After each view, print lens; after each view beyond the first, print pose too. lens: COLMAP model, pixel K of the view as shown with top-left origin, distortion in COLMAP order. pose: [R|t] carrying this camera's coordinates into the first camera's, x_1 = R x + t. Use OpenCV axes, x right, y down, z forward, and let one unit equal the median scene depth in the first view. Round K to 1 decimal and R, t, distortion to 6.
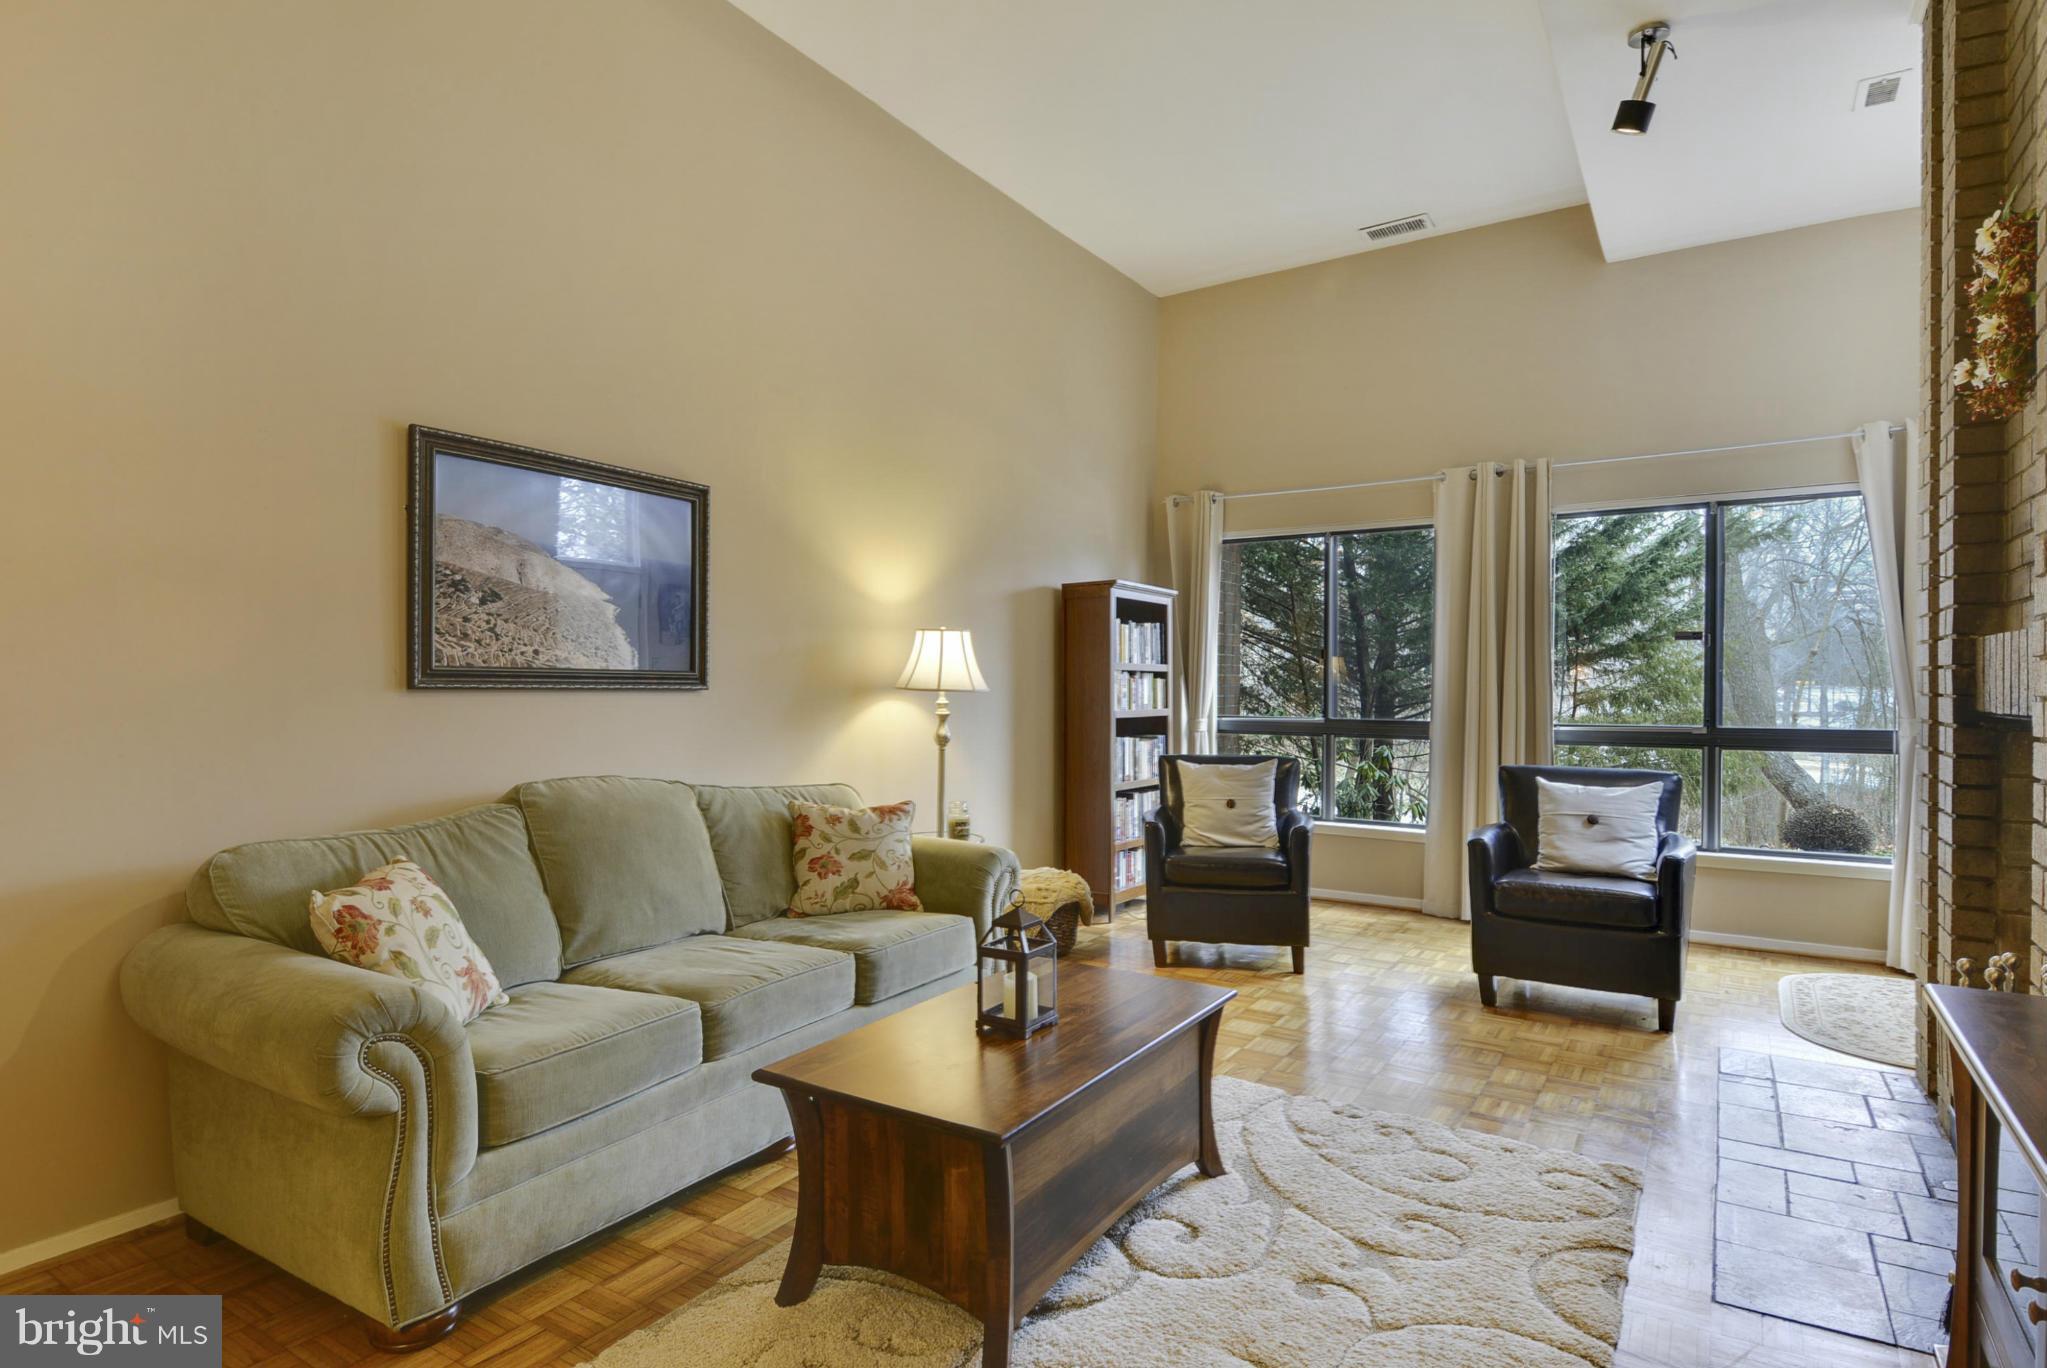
lens RADIAL K [[1076.4, 0, 1032.9], [0, 1076.4, 680.2], [0, 0, 1]] dist [0.017442, -0.000804]
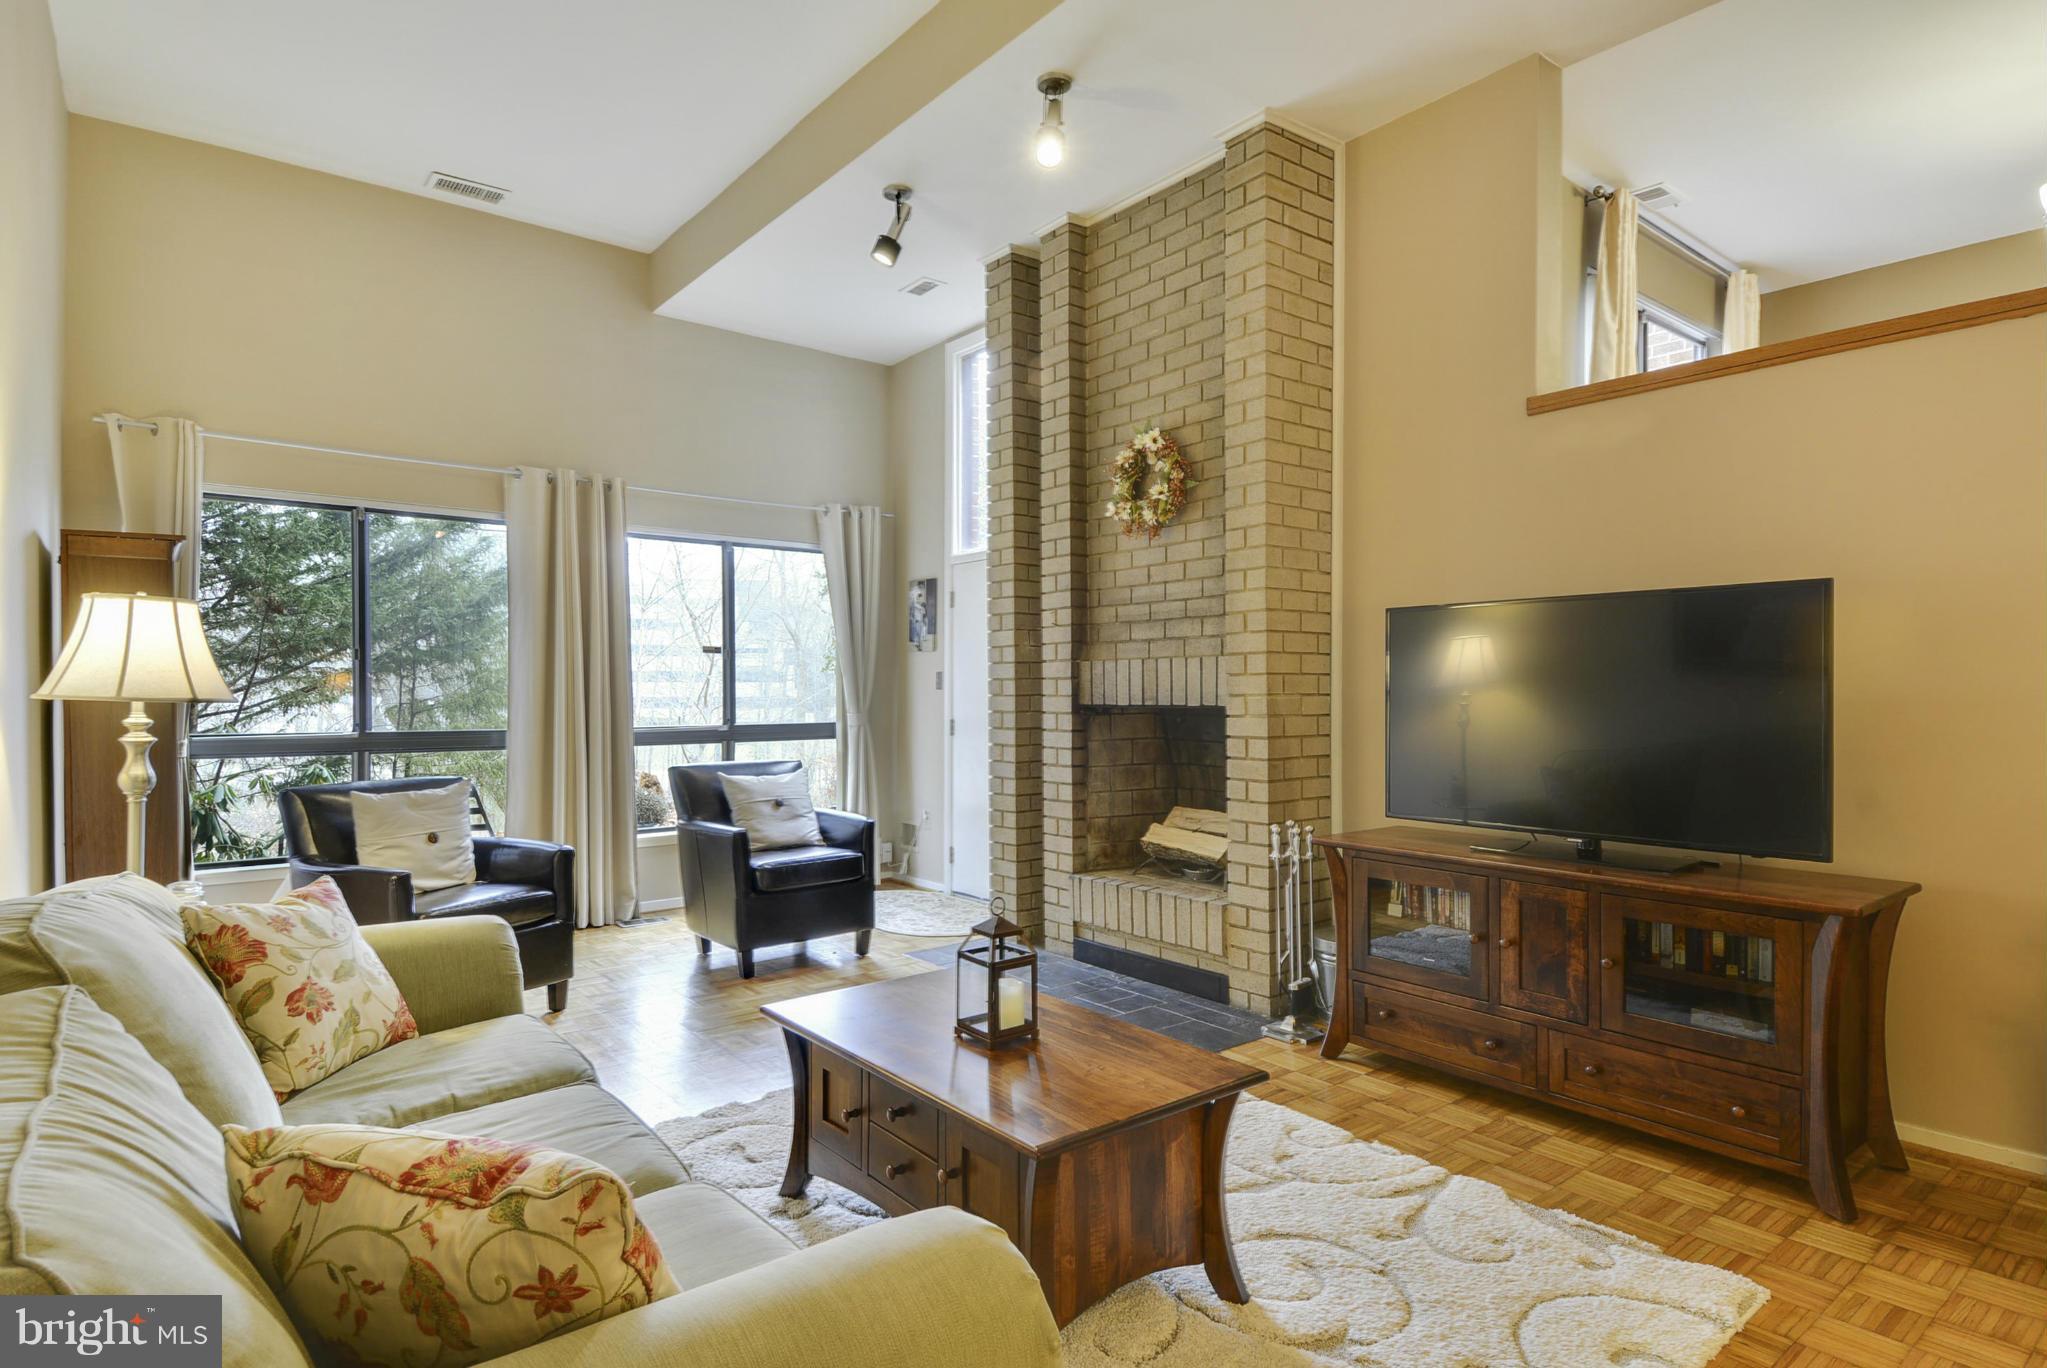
lens RADIAL K [[1076.4, 0, 1032.3], [0, 1076.4, 694.8], [0, 0, 1]] dist [0.017442, -0.000804]
pose [[0.301690, -0.008003, 0.953372, -0.455288], [-0.000753, 0.999962, 0.008632, -0.001008], [-0.953406, -0.003322, 0.301673, 0.313501]]
